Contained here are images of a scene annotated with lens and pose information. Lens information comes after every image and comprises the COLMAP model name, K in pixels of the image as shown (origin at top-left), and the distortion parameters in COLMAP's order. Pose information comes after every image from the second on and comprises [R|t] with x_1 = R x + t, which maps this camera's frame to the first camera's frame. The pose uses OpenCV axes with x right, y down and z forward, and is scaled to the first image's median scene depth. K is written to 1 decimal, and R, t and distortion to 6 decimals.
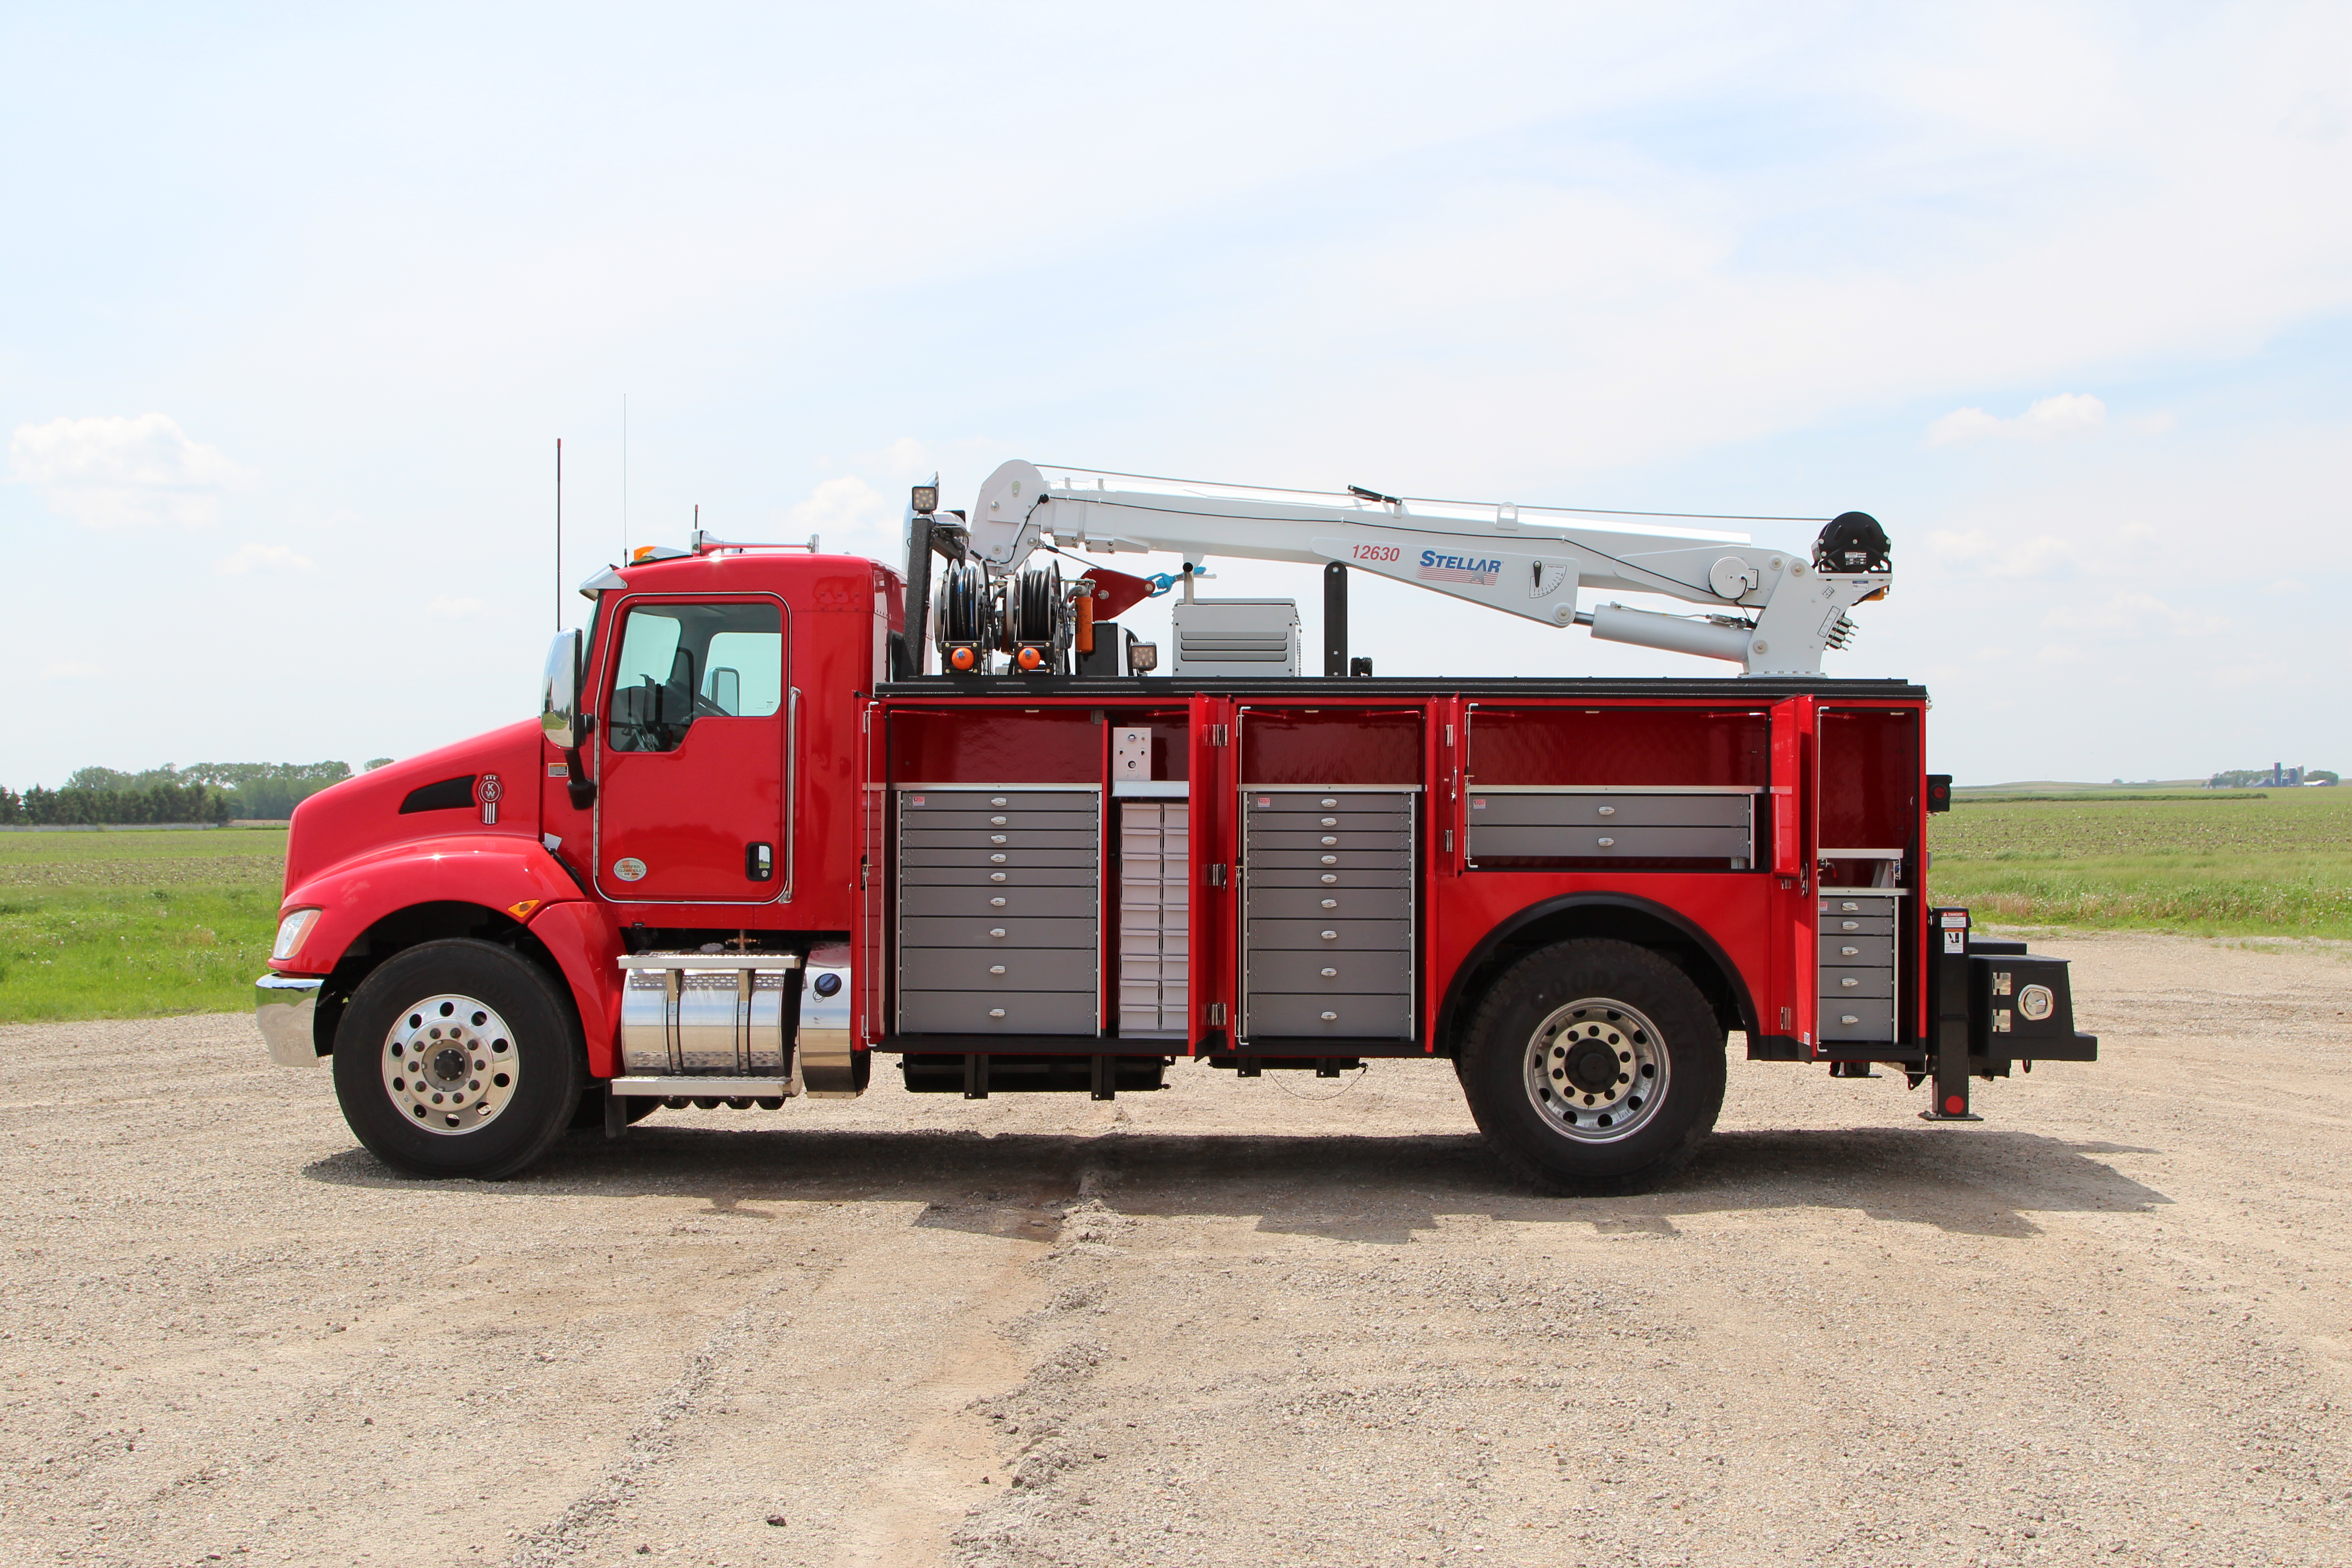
lens RADIAL K [[3236.8, 0, 1320.7], [0, 3236.8, 778.6], [0, 0, 1]] dist [-0.134445, 0.296583]
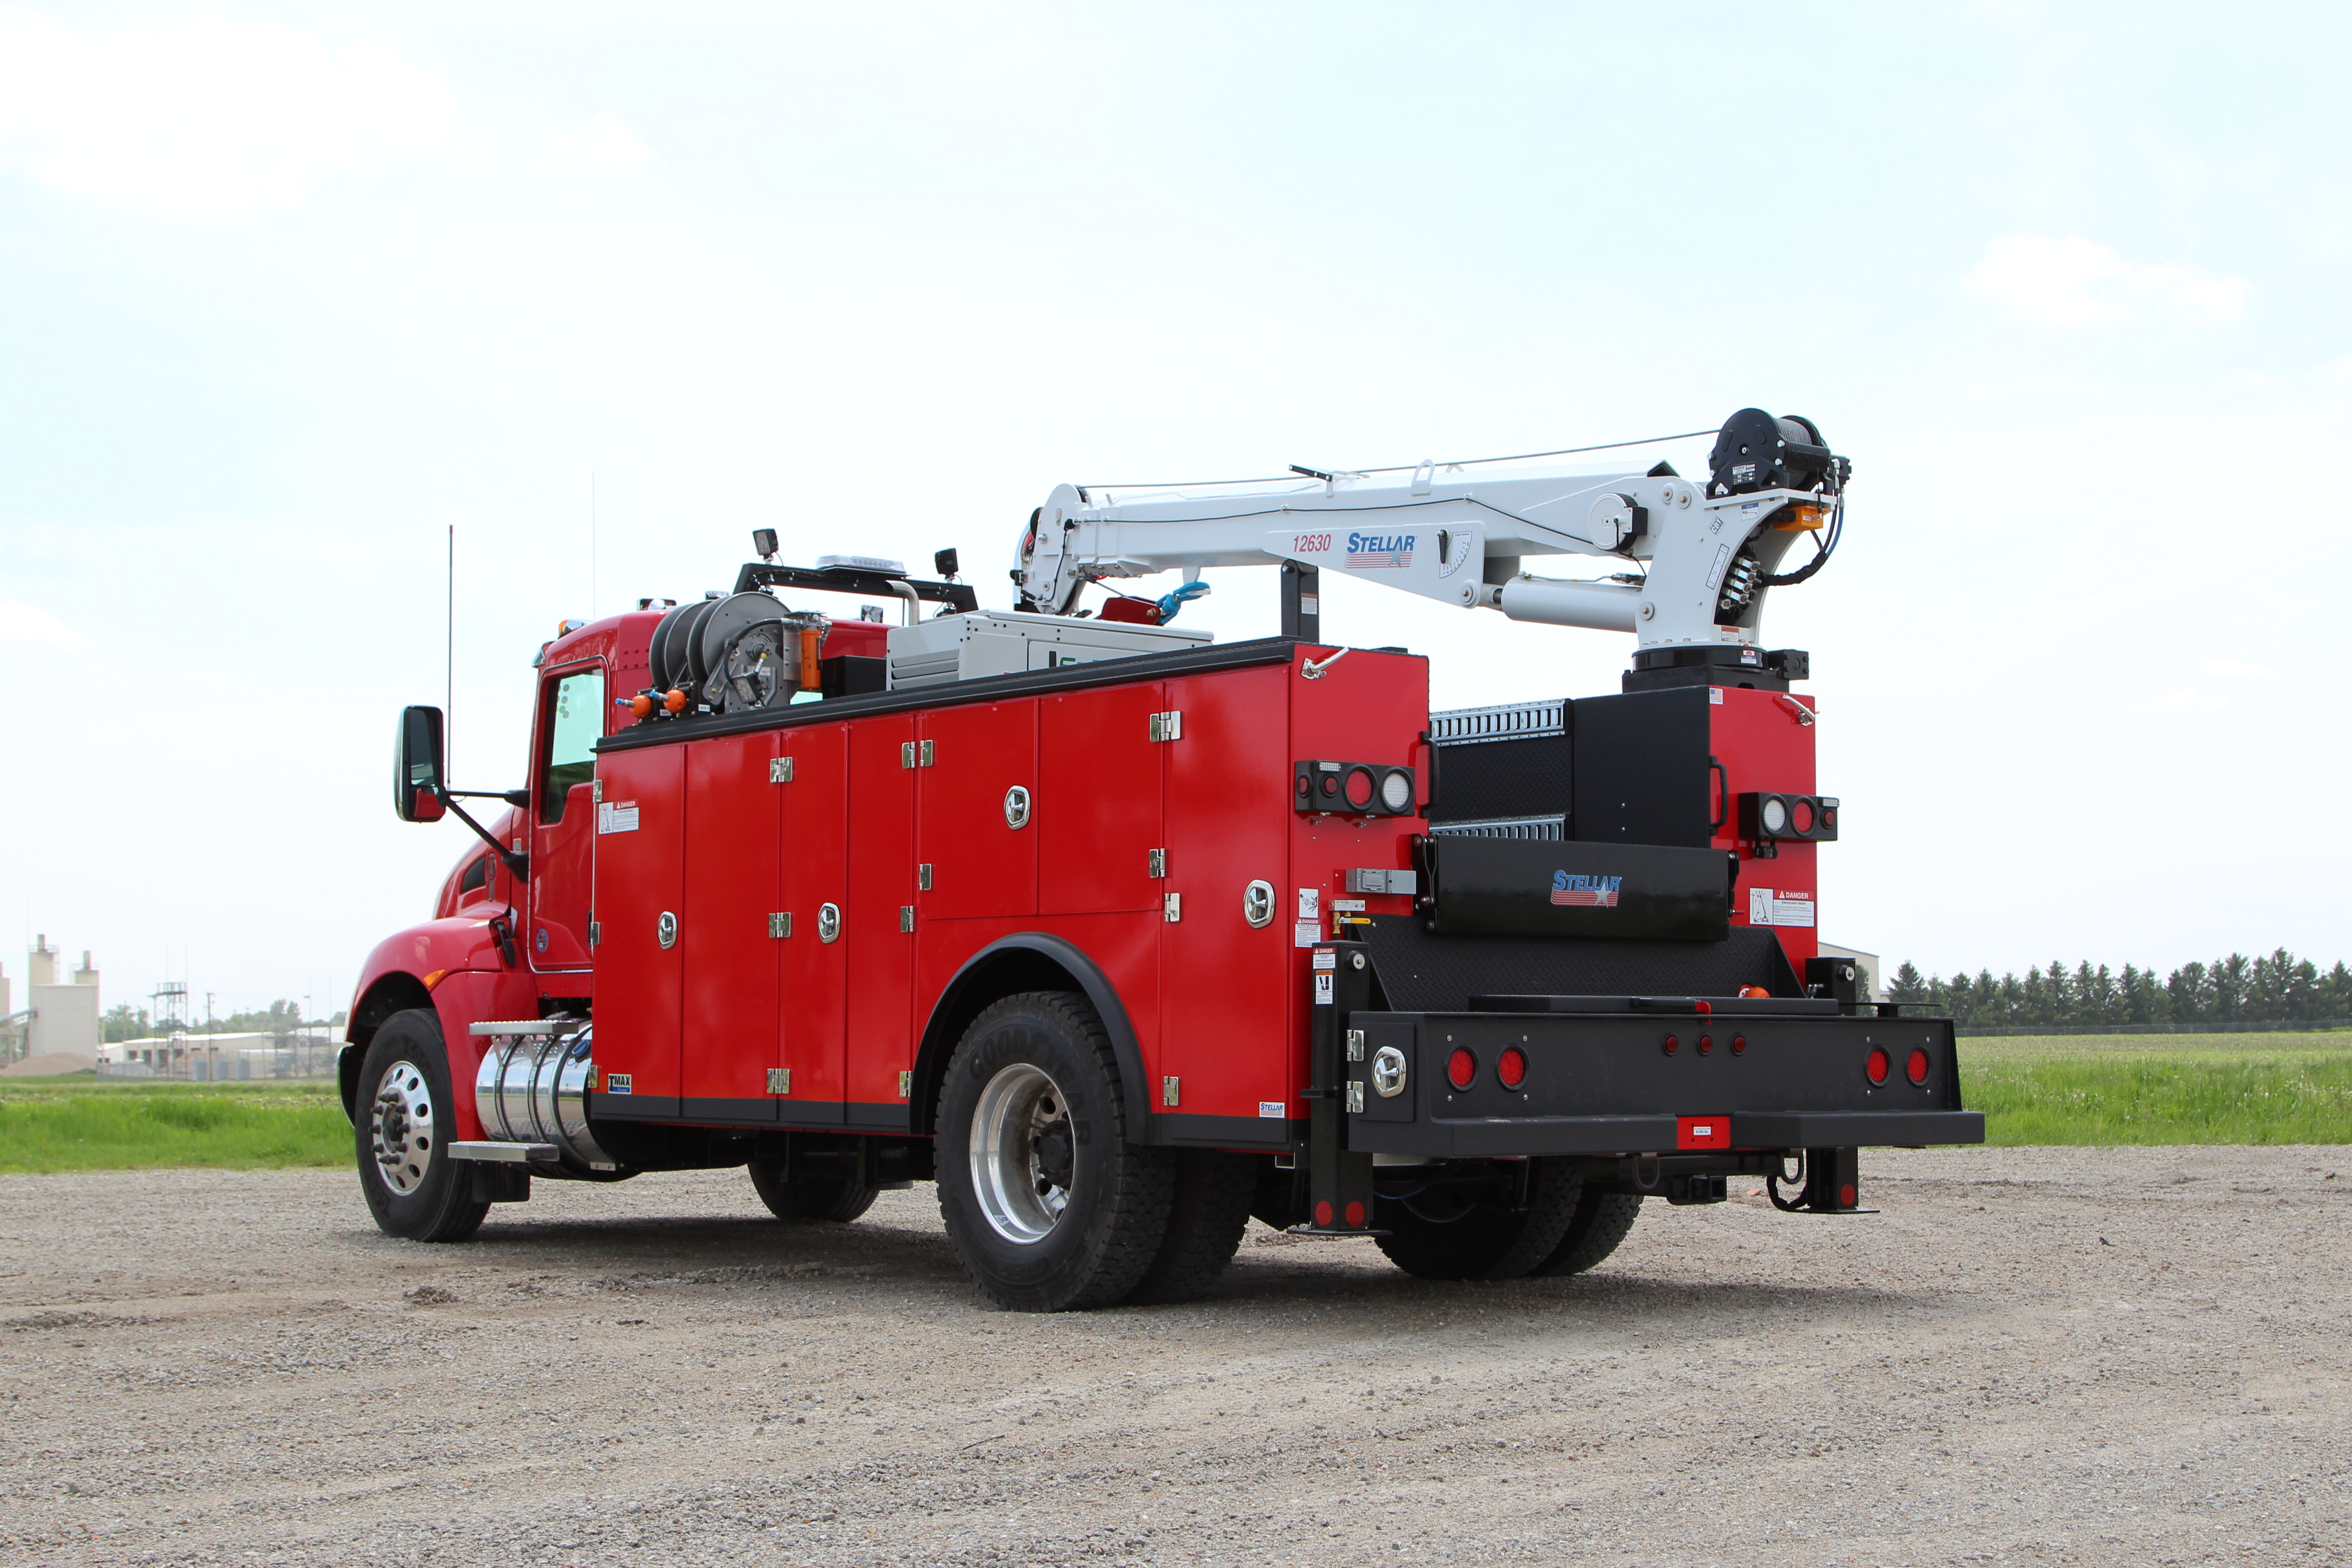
lens RADIAL K [[3550.4, 0, 1176.0], [0, 3550.4, 784.0], [0, 0, 1]] dist [-0.109546, 0.516149]
pose [[0.620772, -0.061164, -0.781602, 0.768849], [0.020634, 0.997881, -0.061701, 0.051126], [0.783720, 0.022174, 0.620719, 0.456467]]
